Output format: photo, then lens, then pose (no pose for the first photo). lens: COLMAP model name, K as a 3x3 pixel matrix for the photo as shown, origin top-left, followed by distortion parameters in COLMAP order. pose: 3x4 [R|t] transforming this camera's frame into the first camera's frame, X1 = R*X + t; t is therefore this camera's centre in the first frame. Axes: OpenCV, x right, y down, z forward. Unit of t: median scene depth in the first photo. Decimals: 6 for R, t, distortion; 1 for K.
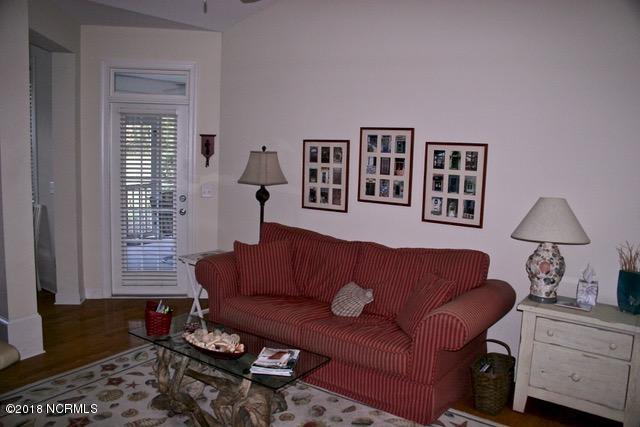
lens RADIAL K [[521.9, 0, 320.0], [0, 521.9, 213.5], [0, 0, 1]] dist [-0.149113, 0.134925]
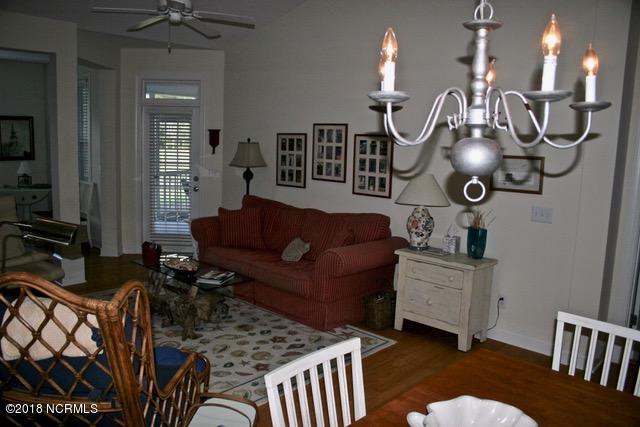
lens RADIAL K [[521.9, 0, 320.0], [0, 521.9, 213.5], [0, 0, 1]] dist [-0.149113, 0.134925]
pose [[0.990658, 0.019242, -0.135007, 0.287336], [-0.018107, 0.999790, 0.009624, 0.052299], [0.135164, -0.007090, 0.990798, -0.324360]]
